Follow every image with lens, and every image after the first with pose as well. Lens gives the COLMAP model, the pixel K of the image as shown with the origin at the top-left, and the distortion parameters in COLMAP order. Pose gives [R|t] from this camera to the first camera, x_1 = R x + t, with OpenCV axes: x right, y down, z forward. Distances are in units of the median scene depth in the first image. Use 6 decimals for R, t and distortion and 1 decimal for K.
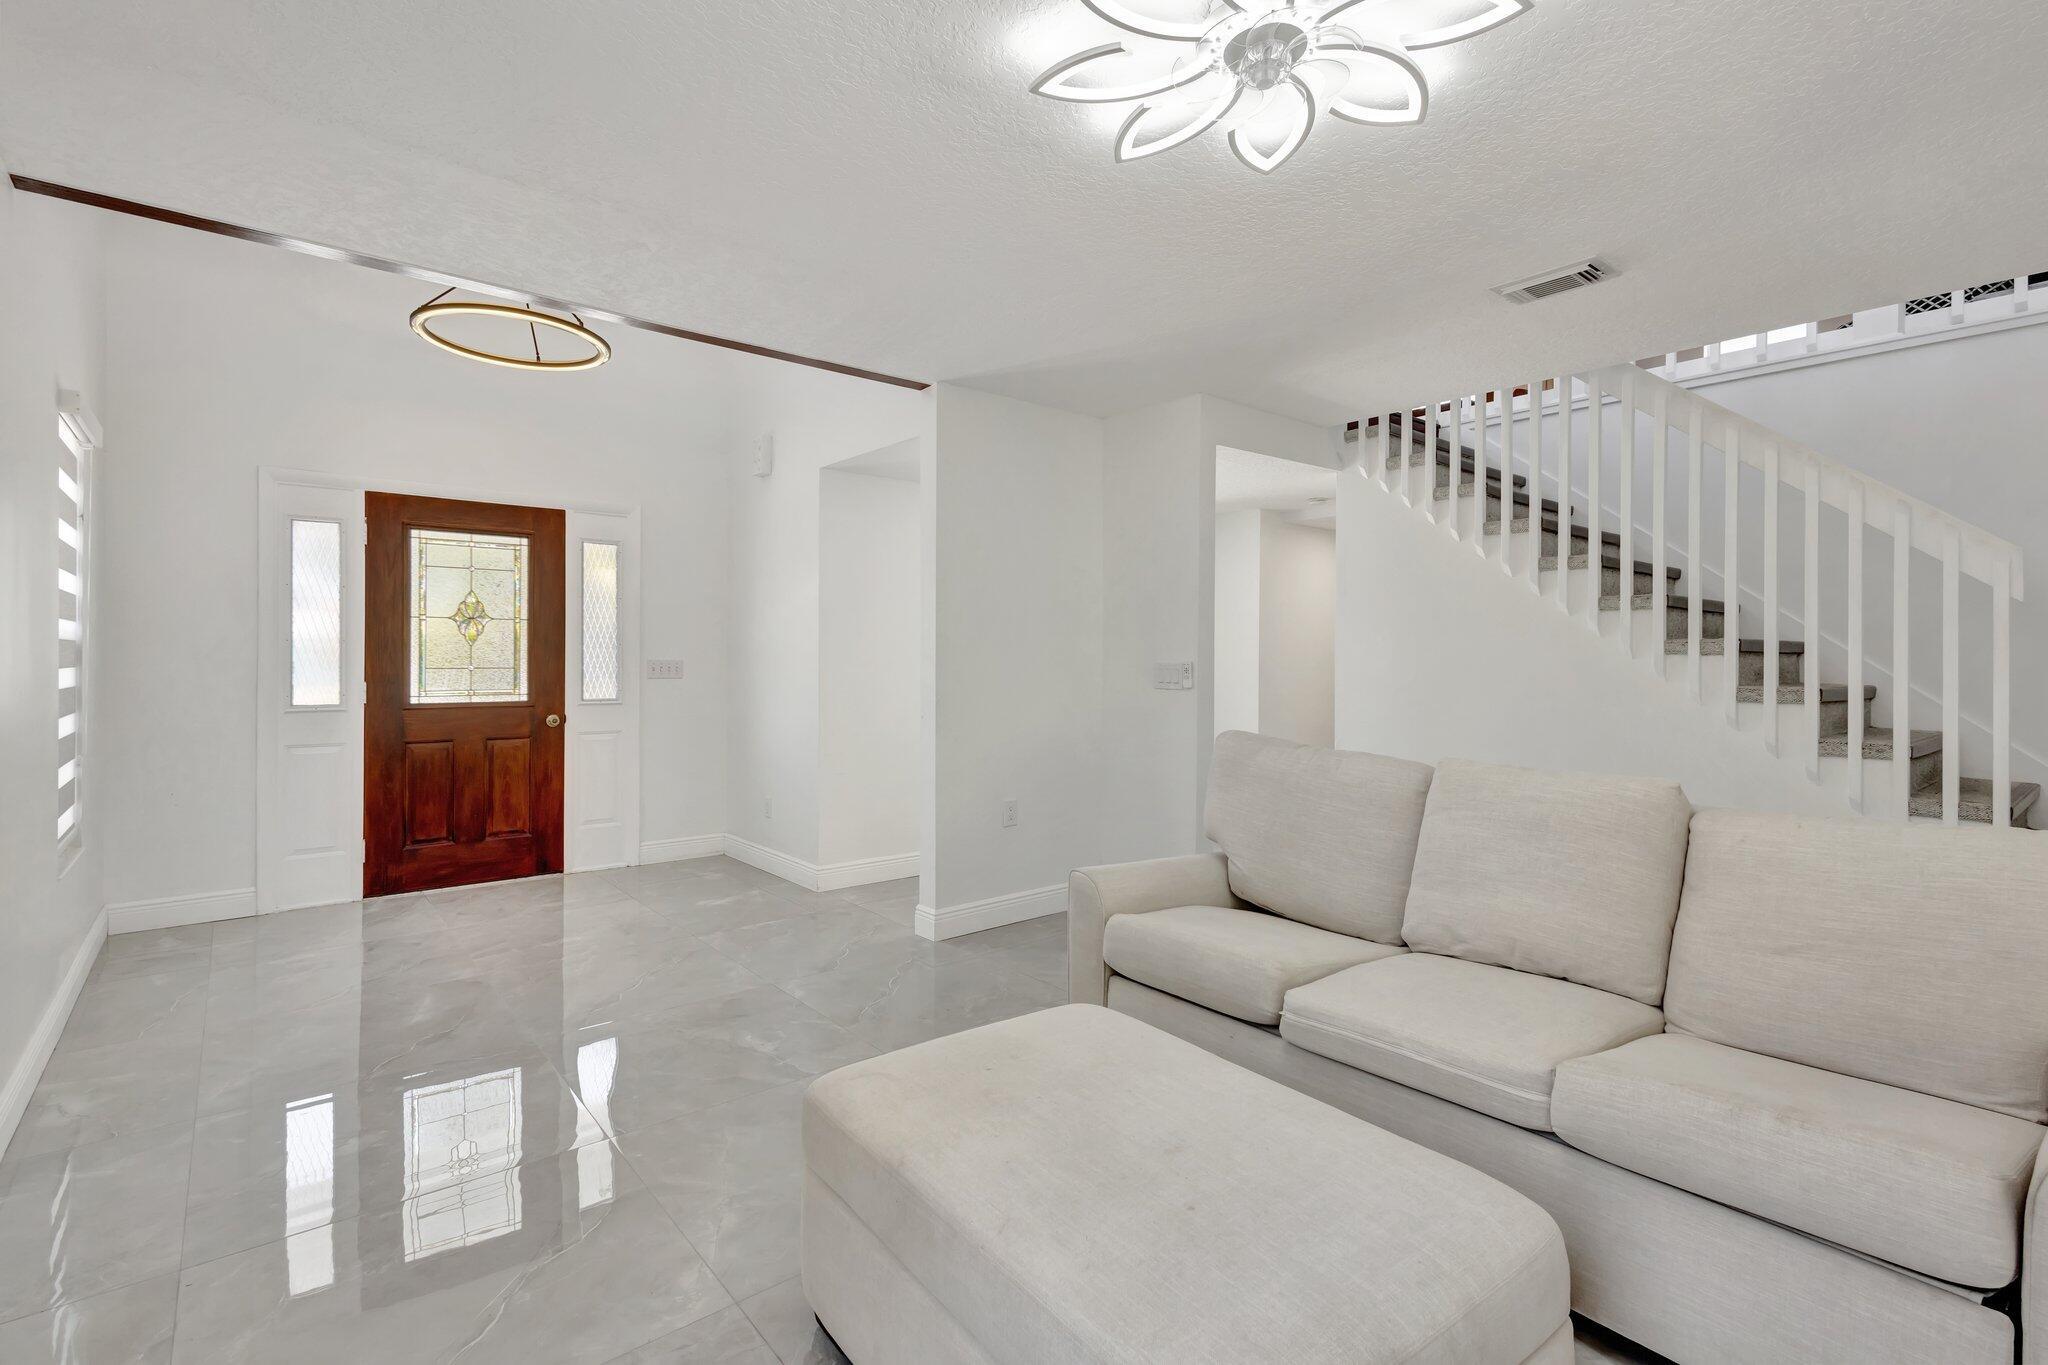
lens RADIAL K [[949.4, 0, 1024.1], [0, 949.4, 669.1], [0, 0, 1]] dist [0.013485, -0.000191]
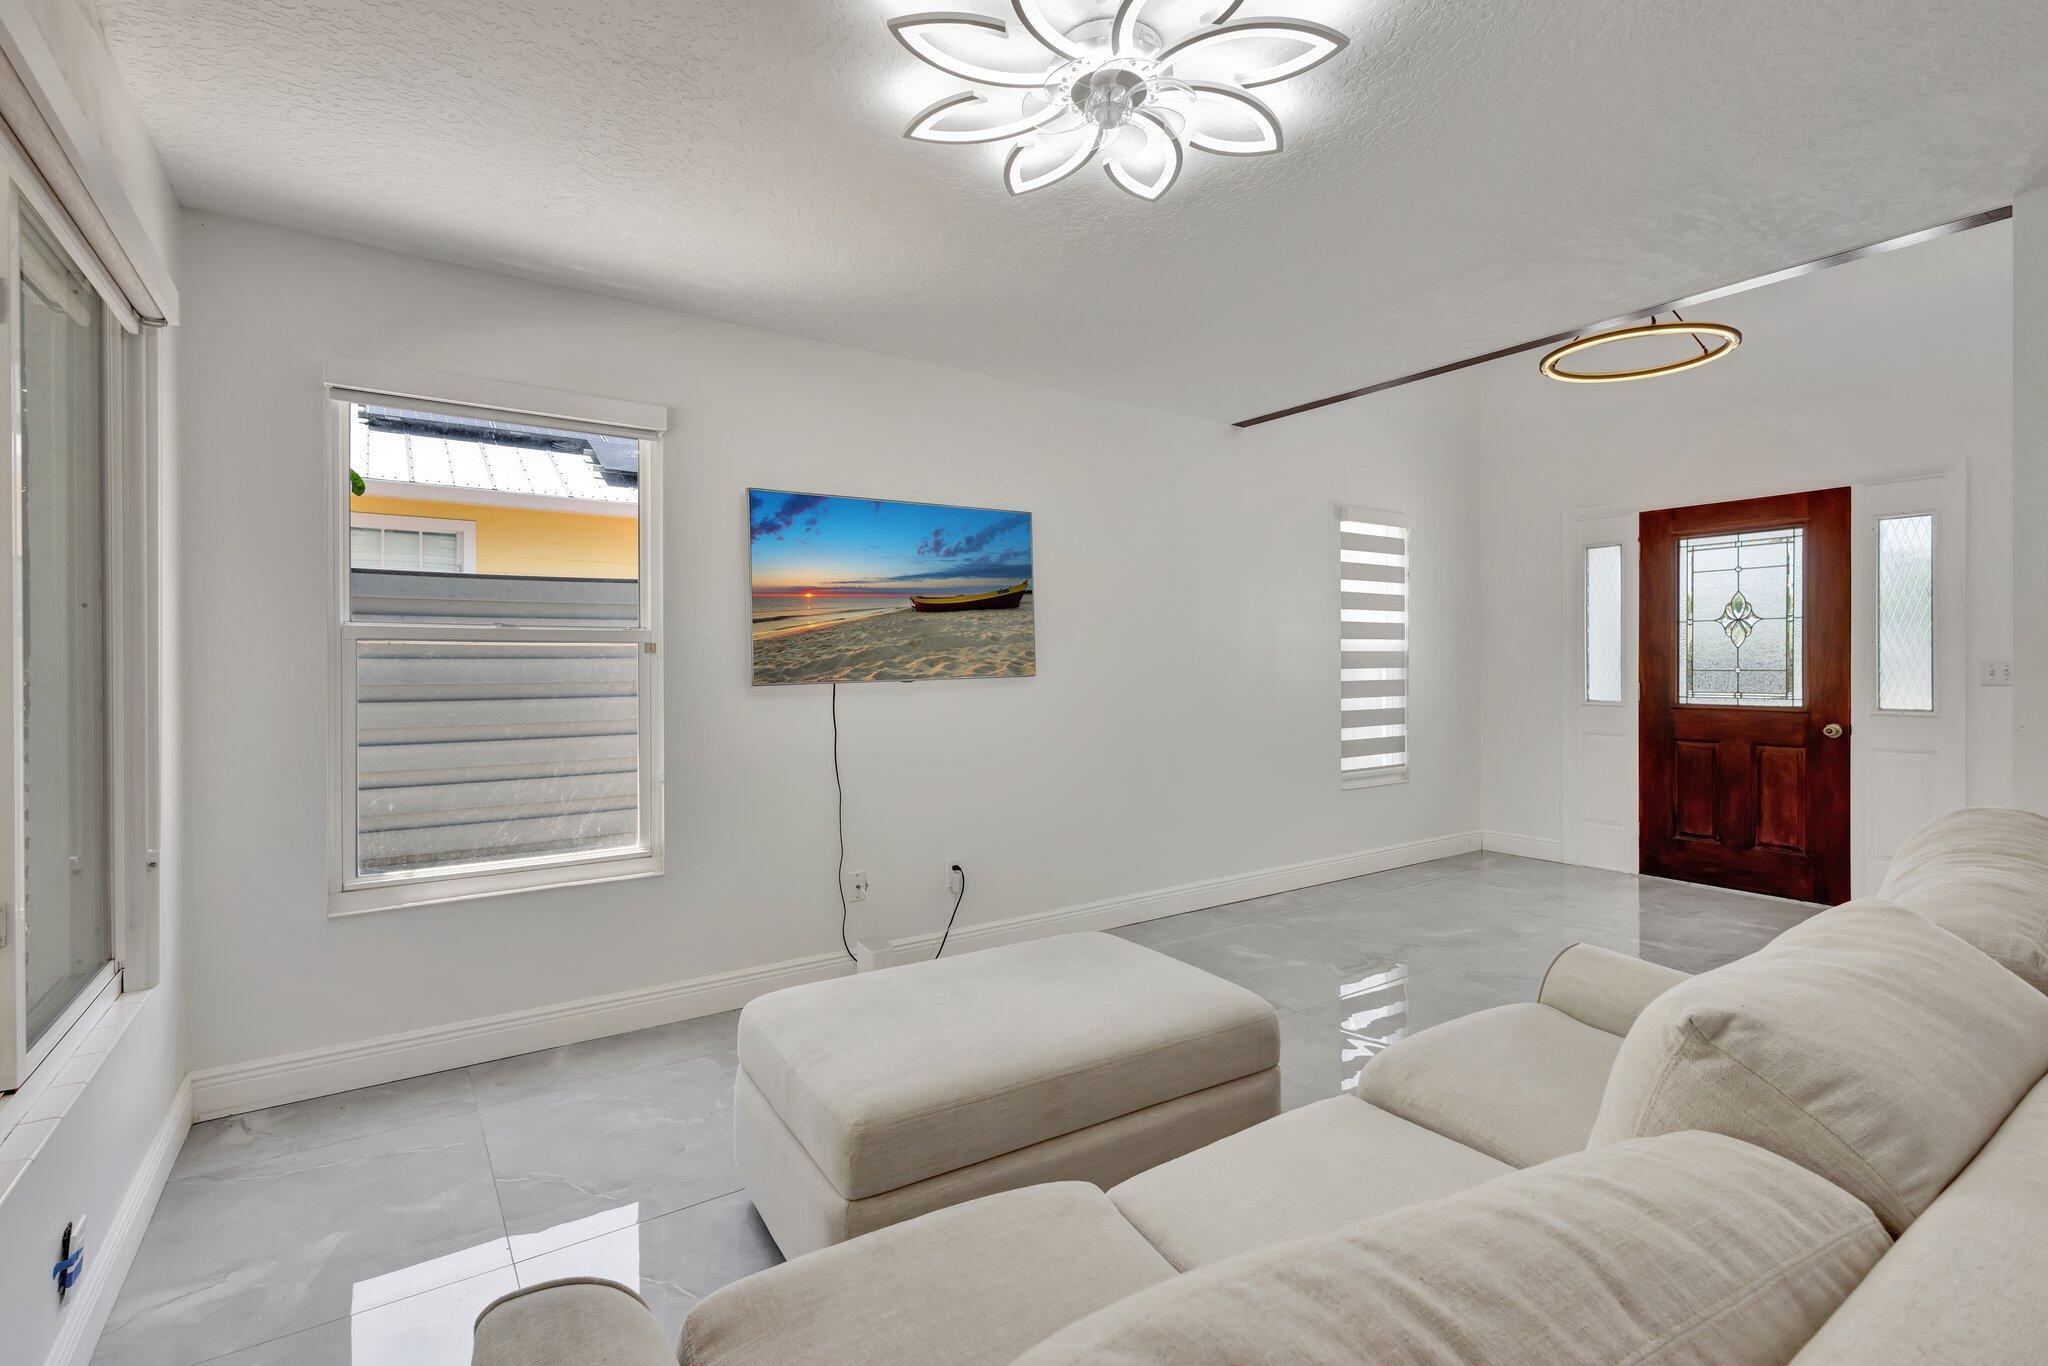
lens RADIAL K [[949.4, 0, 1024.4], [0, 949.4, 673.3], [0, 0, 1]] dist [0.013485, -0.000191]
pose [[-0.088639, 0.009357, -0.996020, 0.461809], [-0.004547, 0.999942, 0.009799, -0.004094], [0.996053, 0.005397, -0.088591, 0.348807]]
